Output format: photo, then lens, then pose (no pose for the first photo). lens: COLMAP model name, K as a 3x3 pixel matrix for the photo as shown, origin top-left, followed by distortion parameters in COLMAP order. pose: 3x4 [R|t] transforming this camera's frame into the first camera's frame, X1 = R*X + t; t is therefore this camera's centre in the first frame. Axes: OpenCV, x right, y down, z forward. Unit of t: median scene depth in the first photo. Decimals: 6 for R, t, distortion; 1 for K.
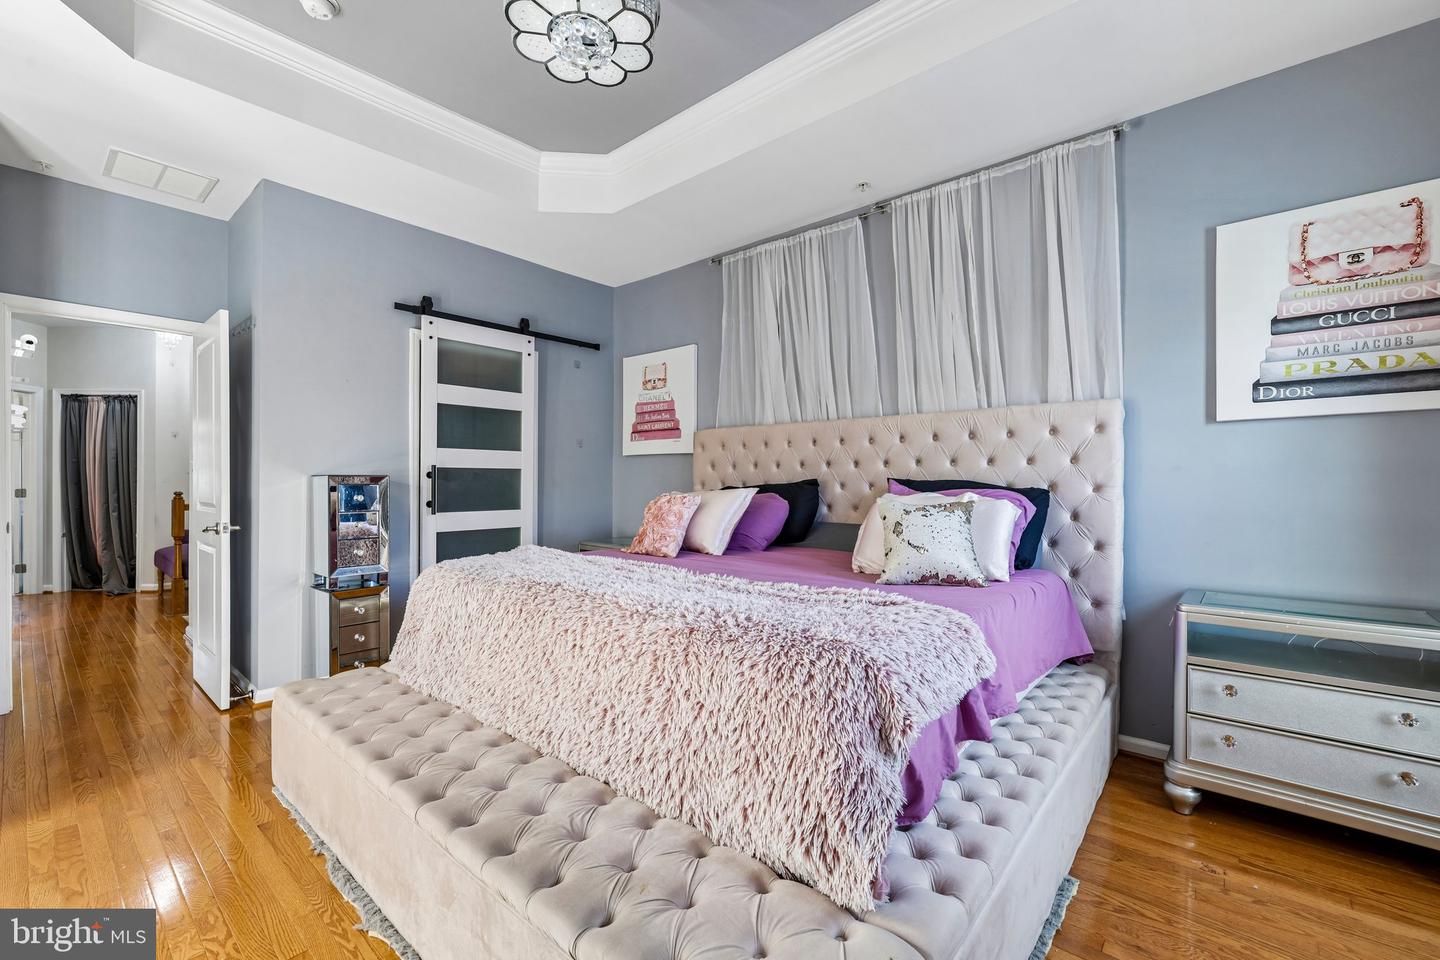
lens RADIAL K [[619.9, 0, 716.9], [0, 619.9, 488.9], [0, 0, 1]] dist [0.000608, 0.000048]
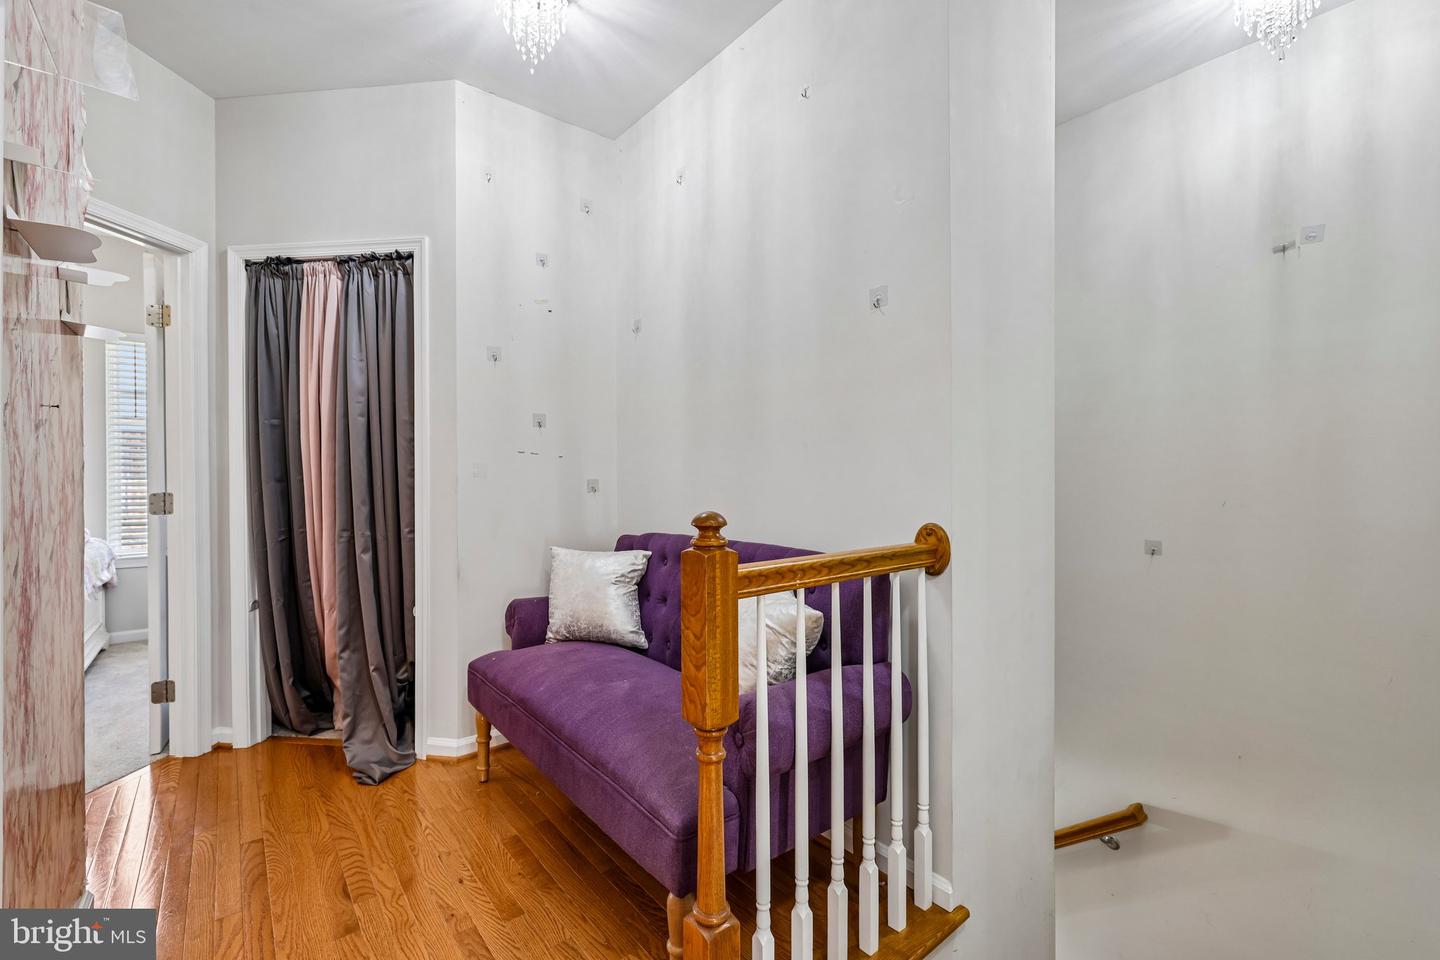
lens RADIAL K [[606.6, 0, 727.8], [0, 606.6, 490.5], [0, 0, 1]] dist [-0.001863, 0.001005]
pose [[0.986384, -0.004025, -0.164411, -0.471467], [0.005155, 0.999966, 0.006447, -0.001865], [0.164380, -0.007206, 0.986371, 0.456483]]
